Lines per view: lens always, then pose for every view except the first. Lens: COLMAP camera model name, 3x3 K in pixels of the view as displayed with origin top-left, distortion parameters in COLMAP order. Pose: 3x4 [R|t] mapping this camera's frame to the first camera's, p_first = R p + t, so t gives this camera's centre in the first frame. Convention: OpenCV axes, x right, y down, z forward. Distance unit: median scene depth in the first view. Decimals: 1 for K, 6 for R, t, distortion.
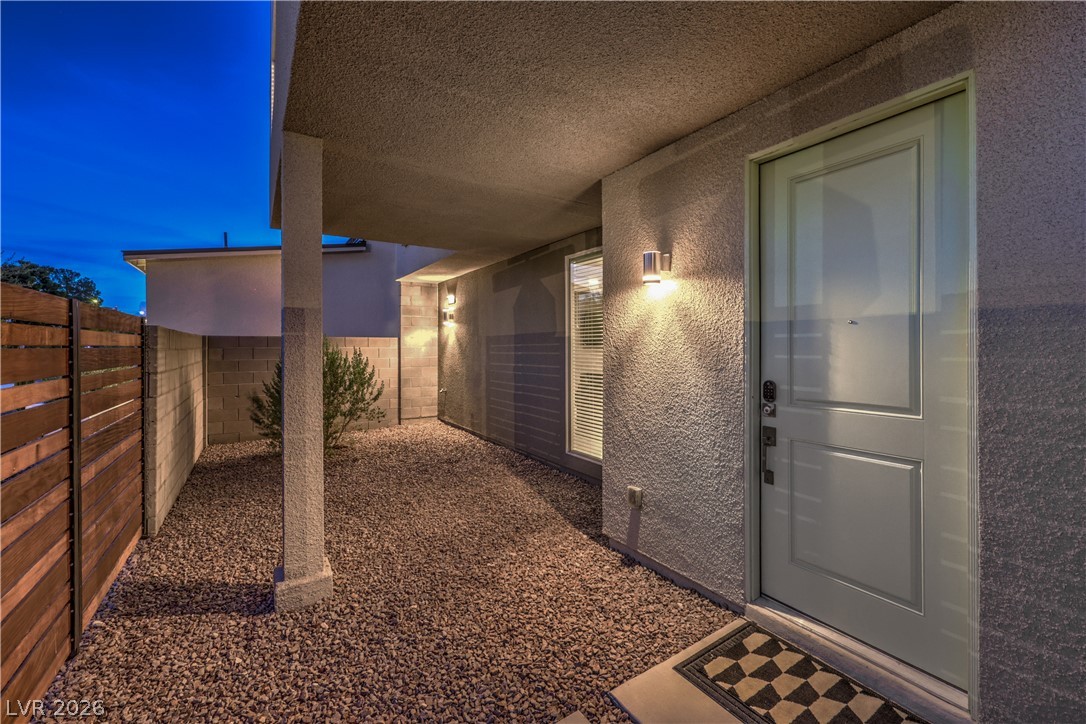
lens RADIAL K [[448.7, 0, 545.8], [0, 448.7, 351.4], [0, 0, 1]] dist [-0.001967, 0.000583]
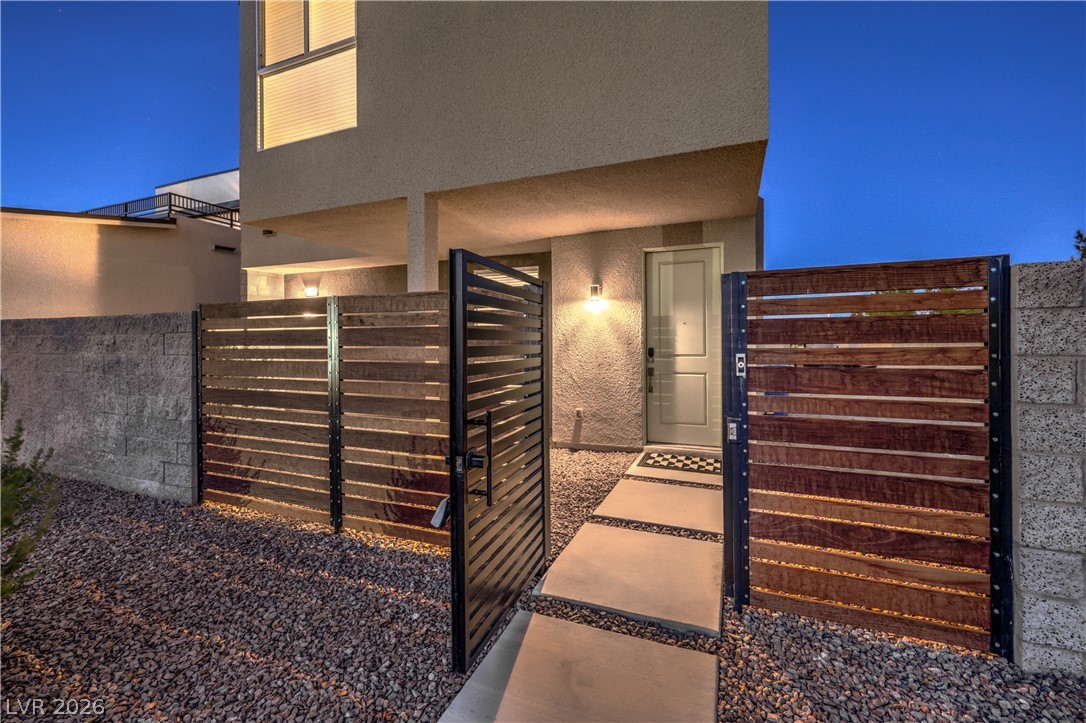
lens RADIAL K [[448.7, 0, 538.0], [0, 448.7, 355.2], [0, 0, 1]] dist [-0.001967, 0.000583]
pose [[0.824494, -0.004744, 0.565851, -1.267731], [0.003530, 0.999989, 0.003241, 0.093086], [-0.565860, -0.000675, 0.824501, -0.562875]]
